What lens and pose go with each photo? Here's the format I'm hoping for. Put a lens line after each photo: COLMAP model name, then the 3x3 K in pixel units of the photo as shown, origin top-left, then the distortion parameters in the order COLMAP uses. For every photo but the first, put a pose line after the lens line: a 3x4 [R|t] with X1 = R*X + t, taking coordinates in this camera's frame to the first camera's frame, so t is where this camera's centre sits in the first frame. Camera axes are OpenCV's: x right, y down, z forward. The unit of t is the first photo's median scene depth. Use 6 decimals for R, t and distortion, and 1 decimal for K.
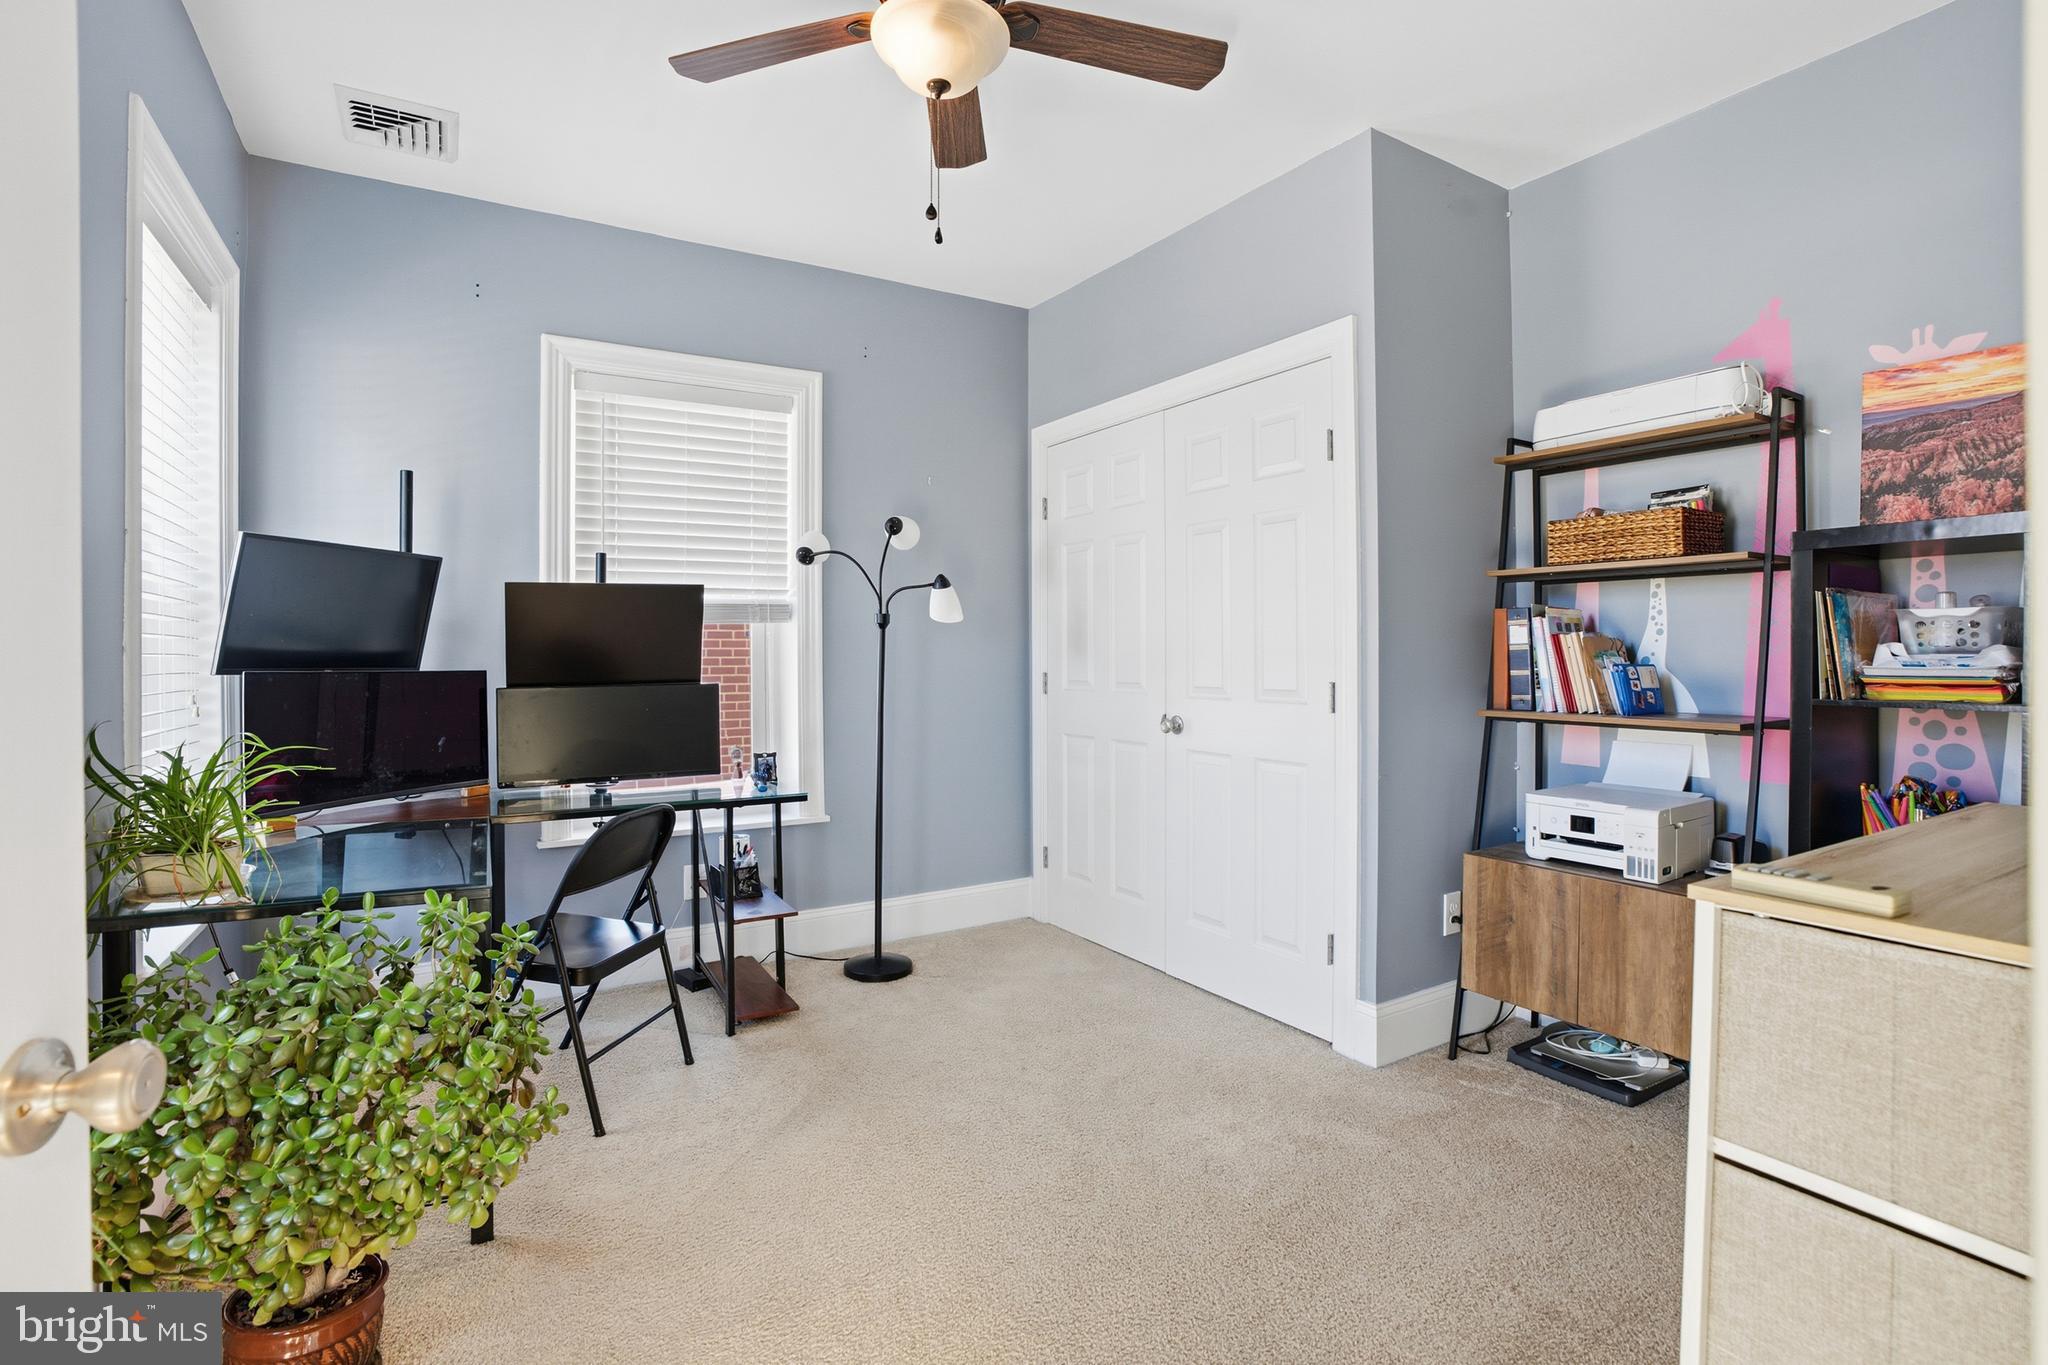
lens RADIAL K [[986.2, 0, 1017.6], [0, 986.2, 683.4], [0, 0, 1]] dist [-0.070772, 0.032750]
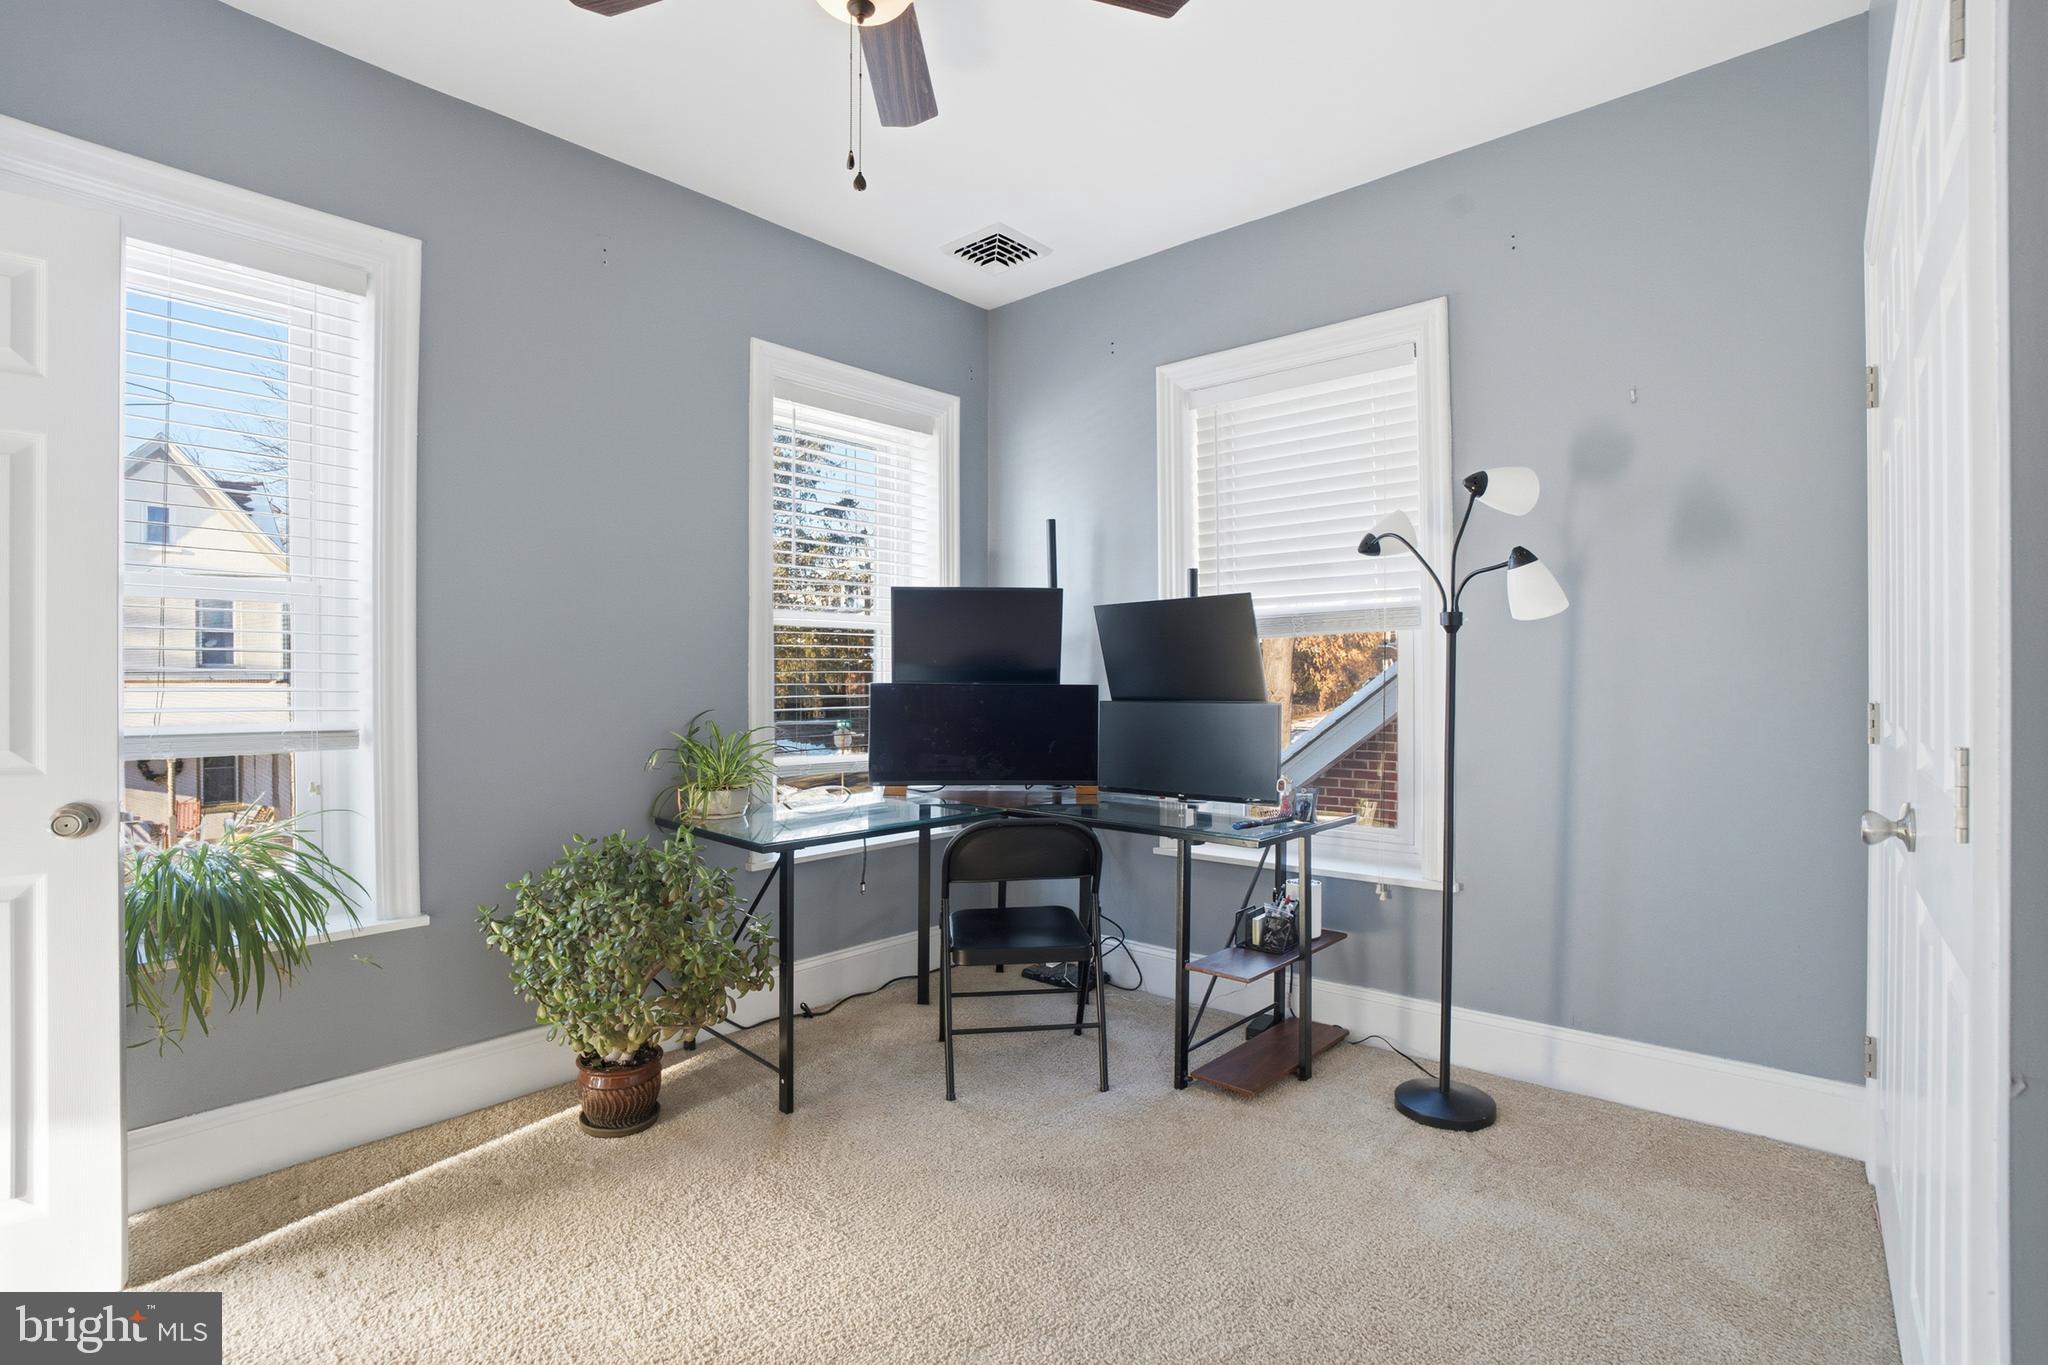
lens RADIAL K [[956.4, 0, 1014.6], [0, 956.4, 693.9], [0, 0, 1]] dist [-0.074810, 0.028909]
pose [[0.316053, 0.019179, -0.948548, 0.442731], [-0.013696, 0.999784, 0.015651, -0.018214], [0.948643, 0.008045, 0.316247, 0.520703]]
